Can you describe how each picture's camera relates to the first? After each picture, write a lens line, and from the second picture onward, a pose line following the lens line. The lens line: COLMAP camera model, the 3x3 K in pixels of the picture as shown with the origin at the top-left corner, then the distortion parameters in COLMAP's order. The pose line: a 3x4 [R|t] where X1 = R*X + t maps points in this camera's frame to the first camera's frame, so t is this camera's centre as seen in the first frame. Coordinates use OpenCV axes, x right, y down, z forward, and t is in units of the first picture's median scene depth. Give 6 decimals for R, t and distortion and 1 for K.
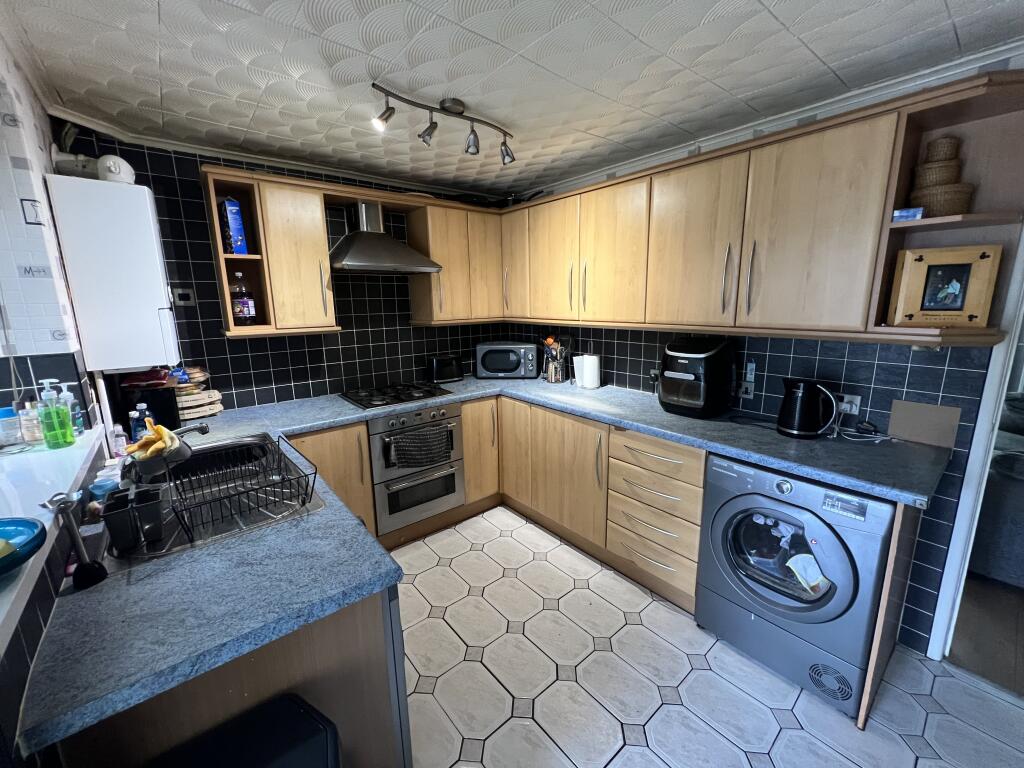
lens RADIAL K [[410.8, 0, 512.3], [0, 410.8, 385.3], [0, 0, 1]] dist [-0.001996, 0.000090]
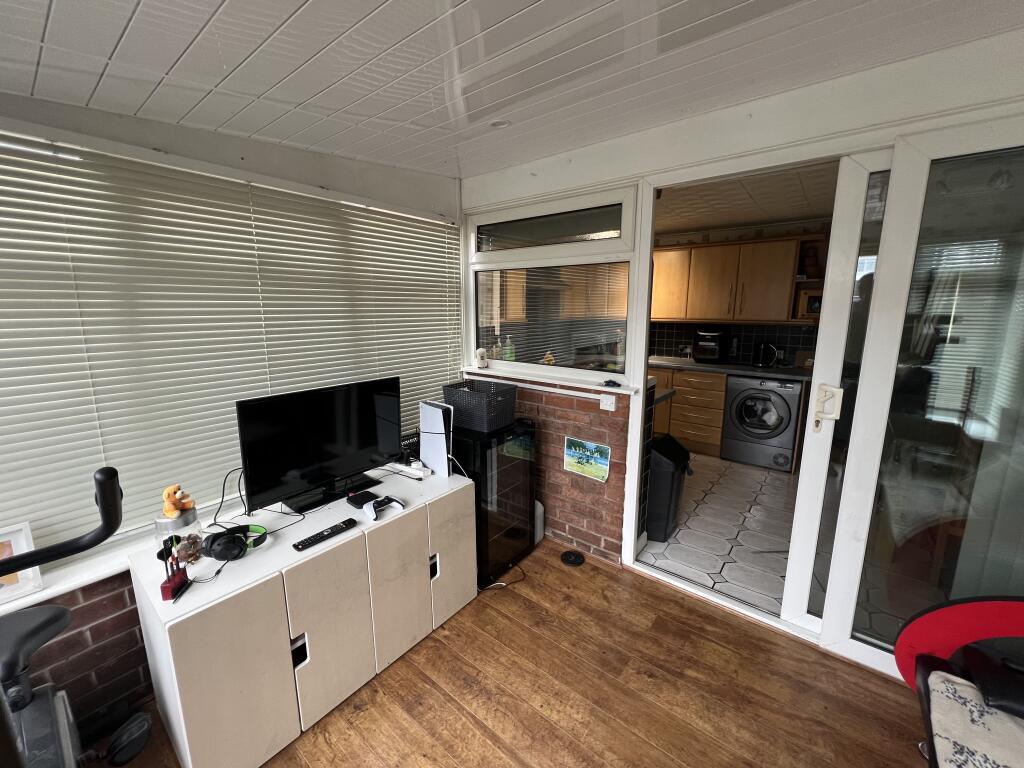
lens RADIAL K [[410.8, 0, 513.5], [0, 410.8, 386.8], [0, 0, 1]] dist [-0.001996, 0.000090]
pose [[0.980907, -0.027104, 0.192581, -1.053182], [0.029076, 0.999550, -0.007422, 0.197366], [-0.192293, 0.012880, 0.981253, -0.936036]]
